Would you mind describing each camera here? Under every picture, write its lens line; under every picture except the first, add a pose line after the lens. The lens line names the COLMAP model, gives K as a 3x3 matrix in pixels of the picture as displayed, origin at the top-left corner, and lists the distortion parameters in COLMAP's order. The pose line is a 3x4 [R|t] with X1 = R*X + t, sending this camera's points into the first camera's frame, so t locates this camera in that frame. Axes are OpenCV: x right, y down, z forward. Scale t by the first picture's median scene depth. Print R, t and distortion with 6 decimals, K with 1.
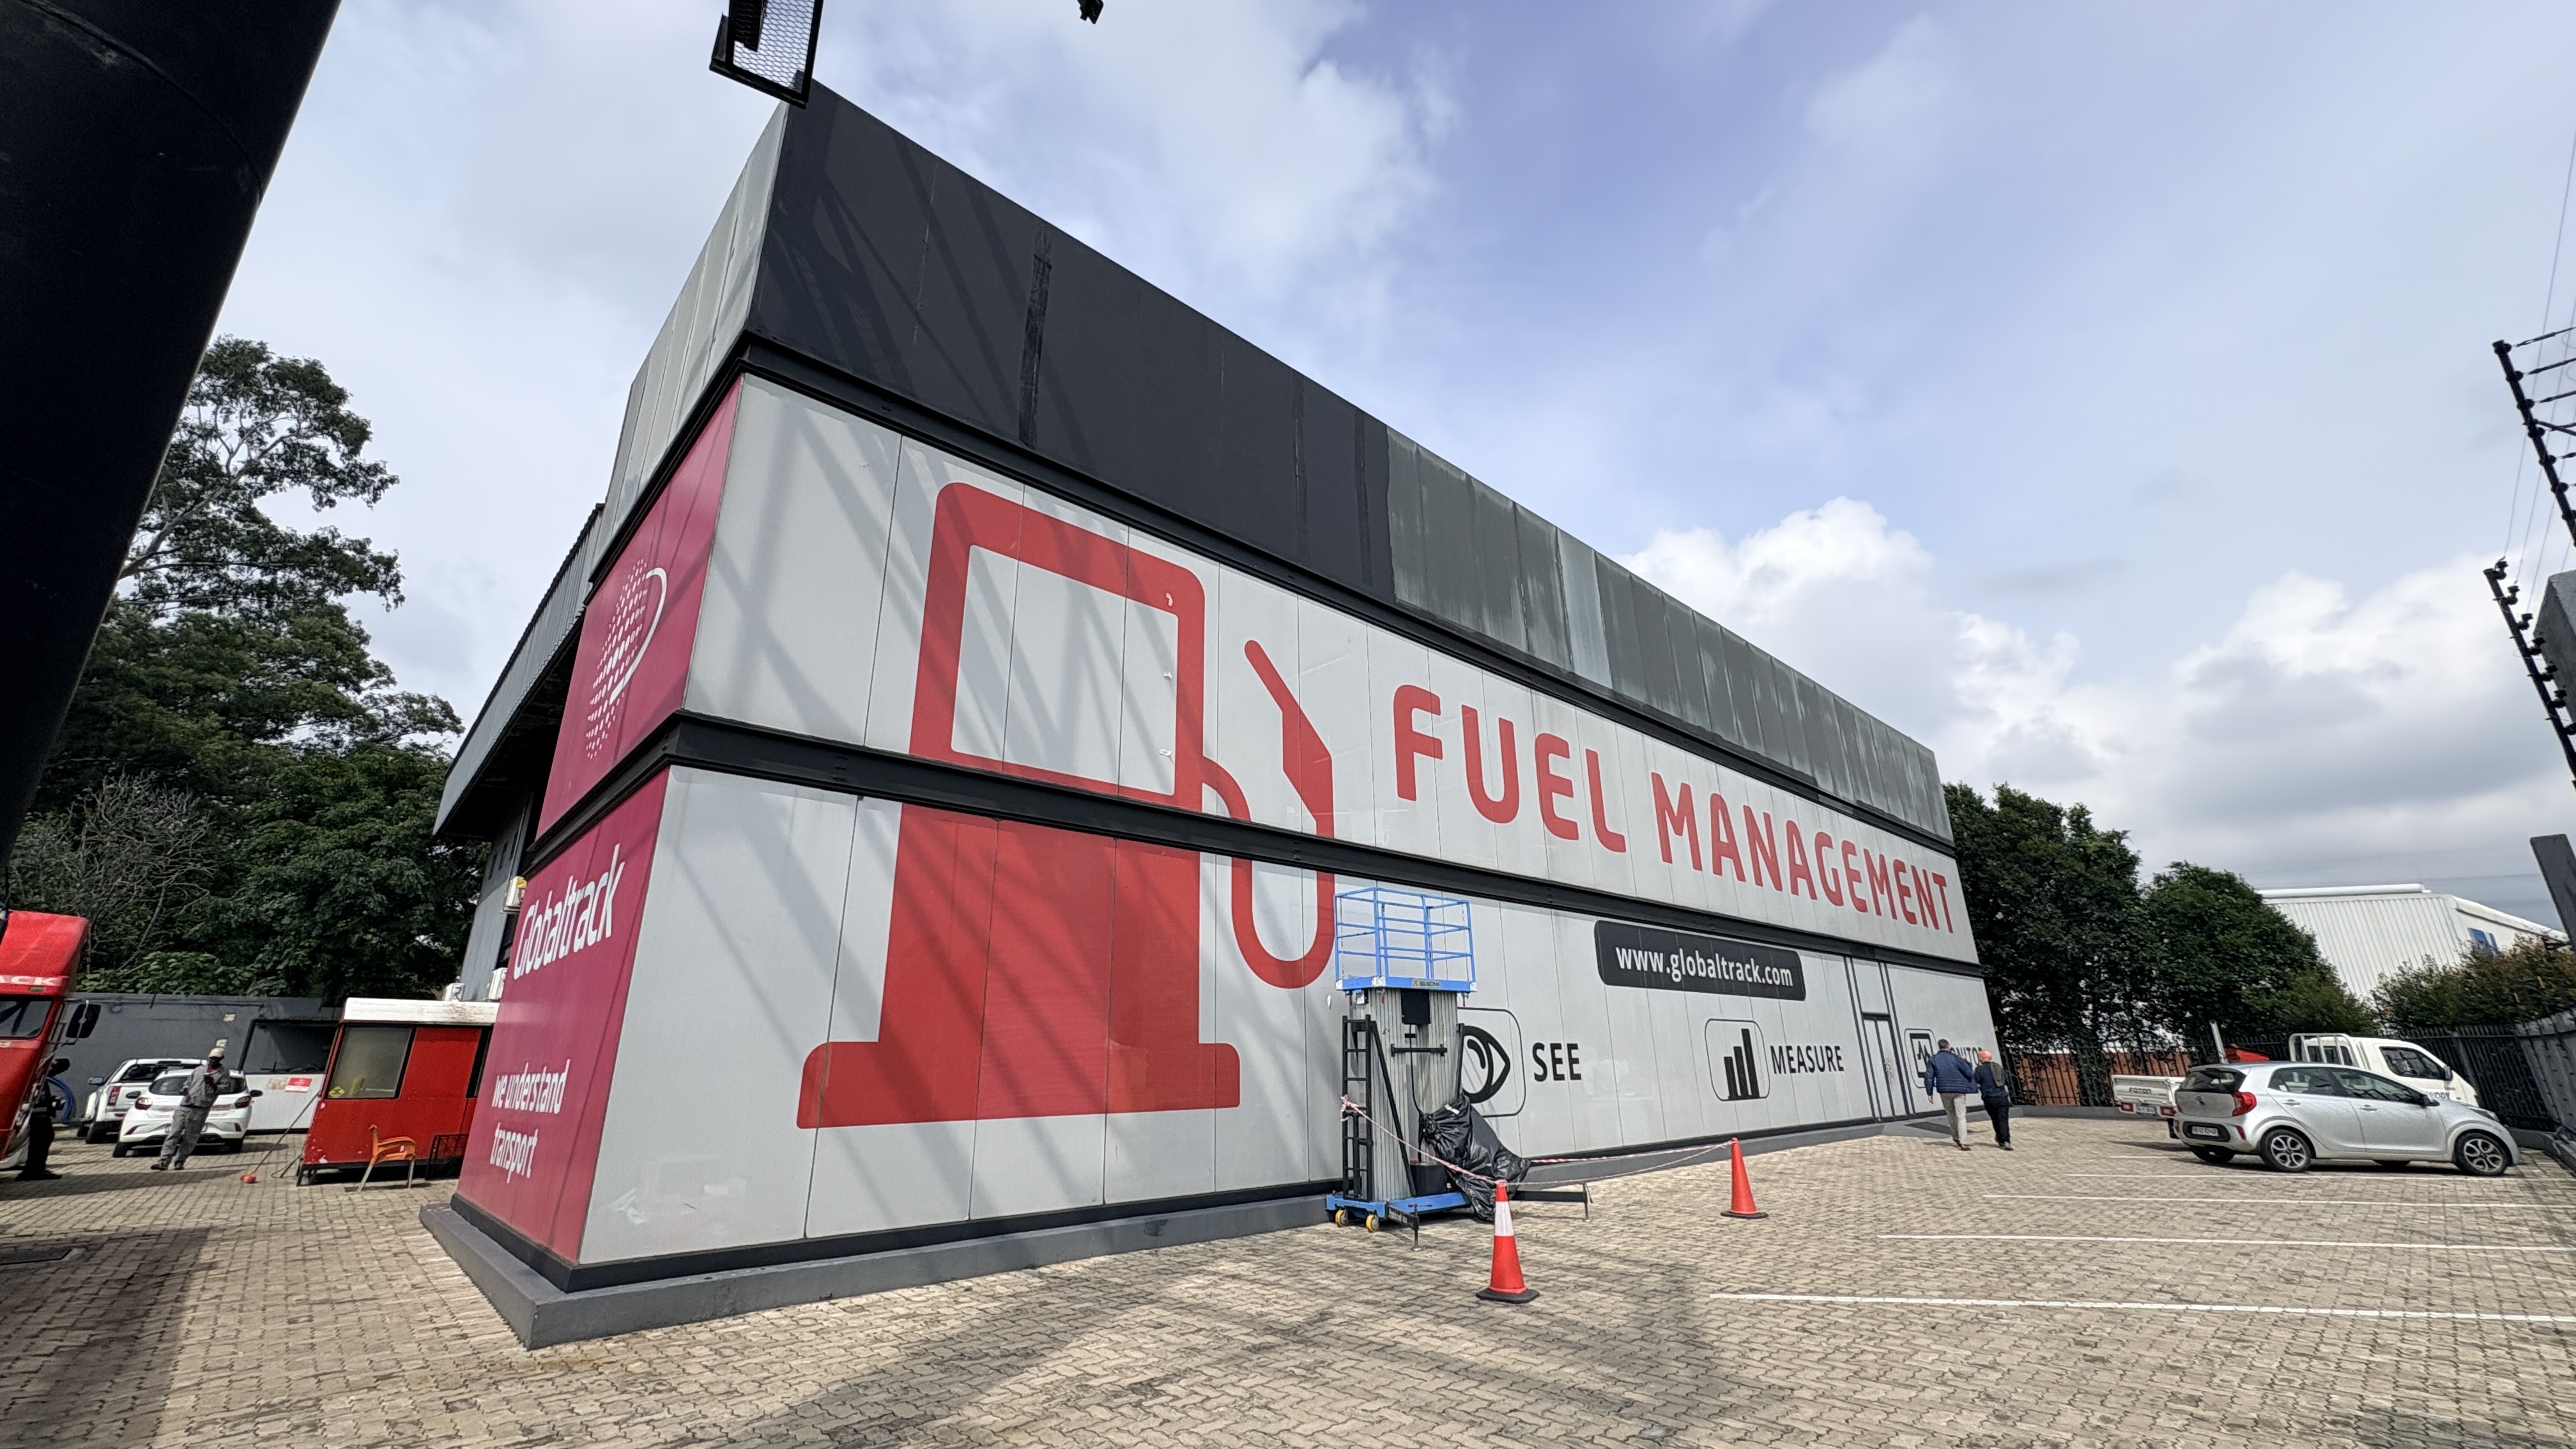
lens RADIAL K [[1024.3, 0, 1286.4], [0, 1024.3, 719.9], [0, 0, 1]] dist [-0.002108, 0.000063]
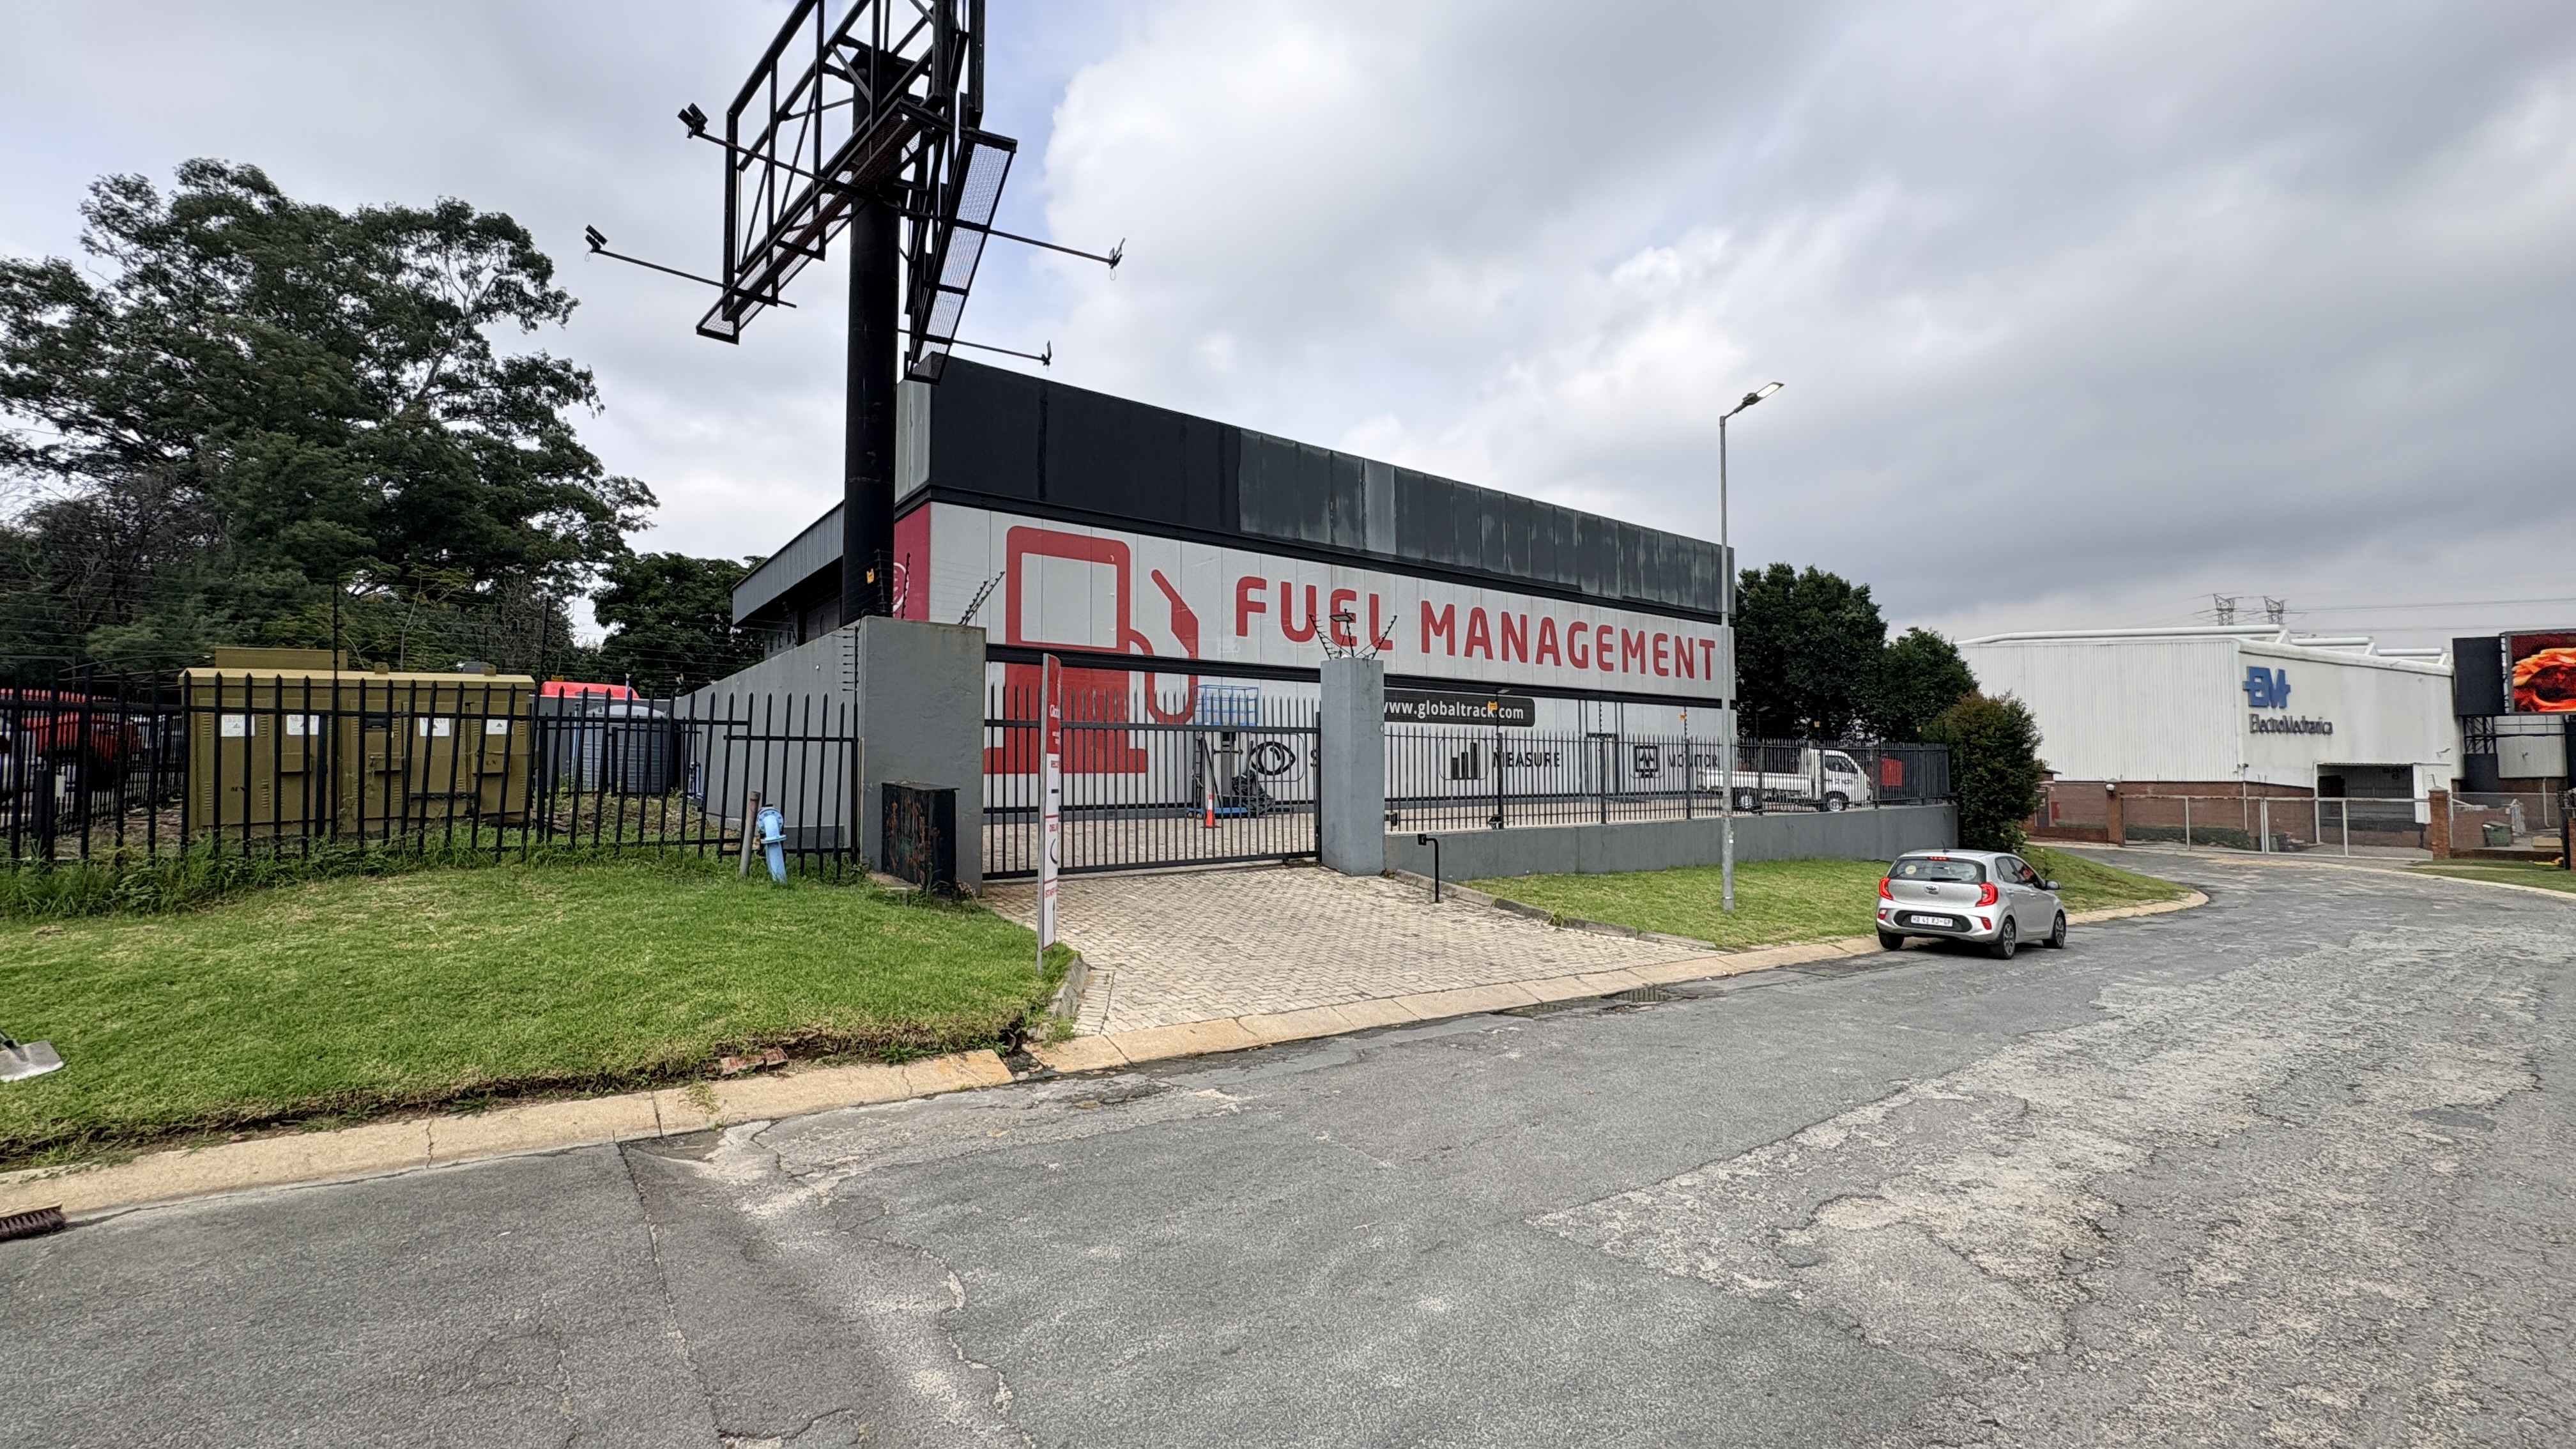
lens RADIAL K [[1024.3, 0, 1288.1], [0, 1024.3, 733.8], [0, 0, 1]] dist [-0.002108, 0.000063]
pose [[0.995968, 0.009088, -0.089249, 0.313603], [0.017158, 0.957191, 0.288947, -0.259494], [0.088054, -0.289313, 0.953176, -0.803607]]
